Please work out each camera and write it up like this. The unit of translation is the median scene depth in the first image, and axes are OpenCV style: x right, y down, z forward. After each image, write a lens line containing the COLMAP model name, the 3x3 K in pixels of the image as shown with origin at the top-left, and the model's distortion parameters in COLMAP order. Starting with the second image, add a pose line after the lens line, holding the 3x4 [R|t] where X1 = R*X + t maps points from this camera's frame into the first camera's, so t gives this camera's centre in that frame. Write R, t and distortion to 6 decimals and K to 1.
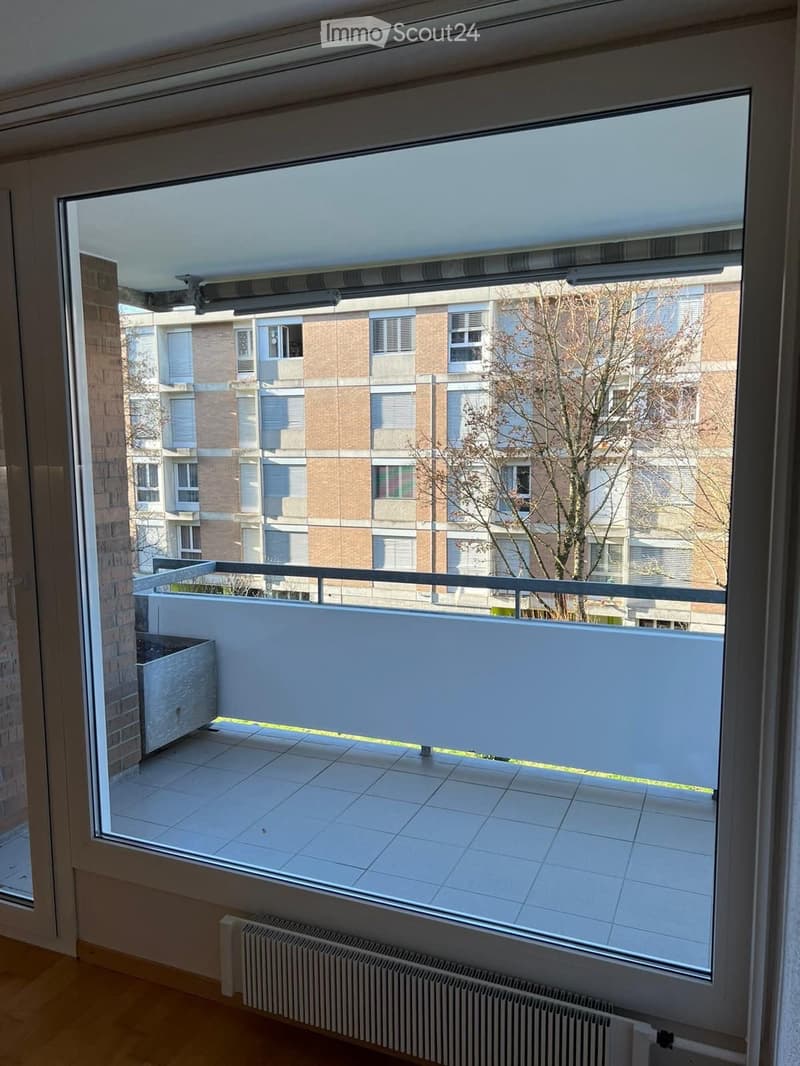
lens RADIAL K [[799.4, 0, 400.0], [0, 799.4, 533.0], [0, 0, 1]] dist [-0.000085, 0.000020]
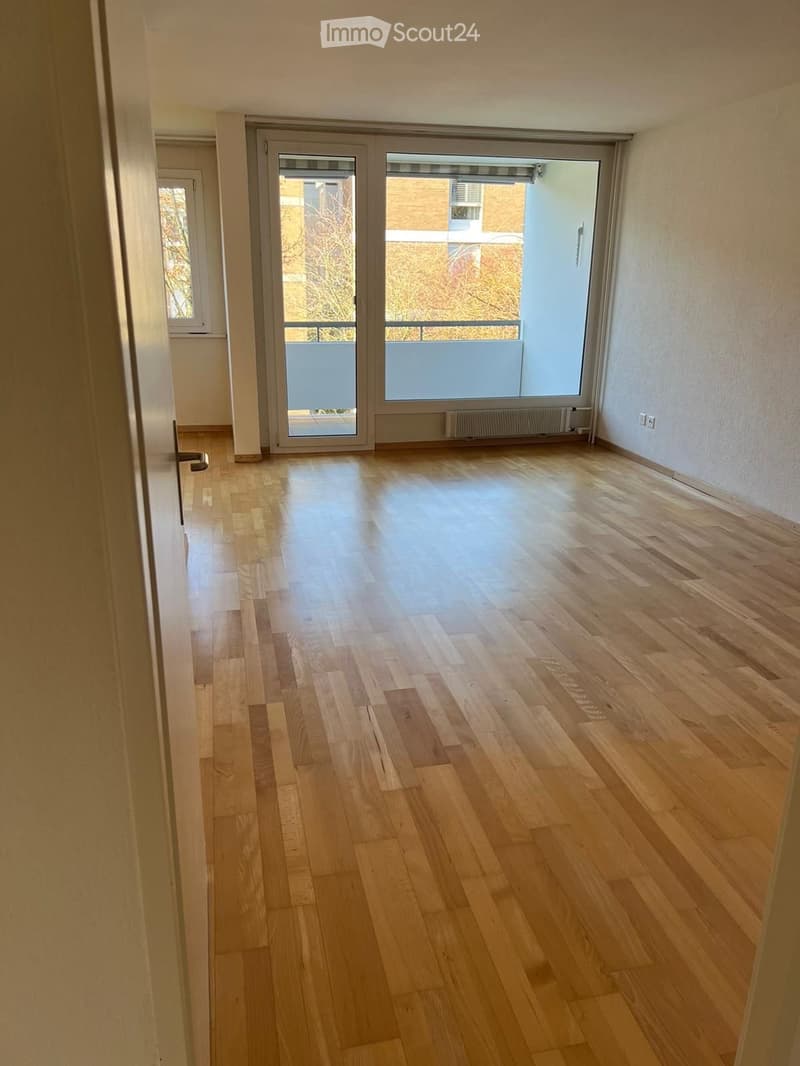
lens RADIAL K [[799.4, 0, 400.0], [0, 799.4, 533.0], [0, 0, 1]] dist [-0.000085, 0.000020]
pose [[0.811158, -0.173672, 0.558444, -1.873197], [0.056216, 0.973622, 0.221135, 0.213799], [-0.582118, -0.147982, 0.799525, -1.222758]]
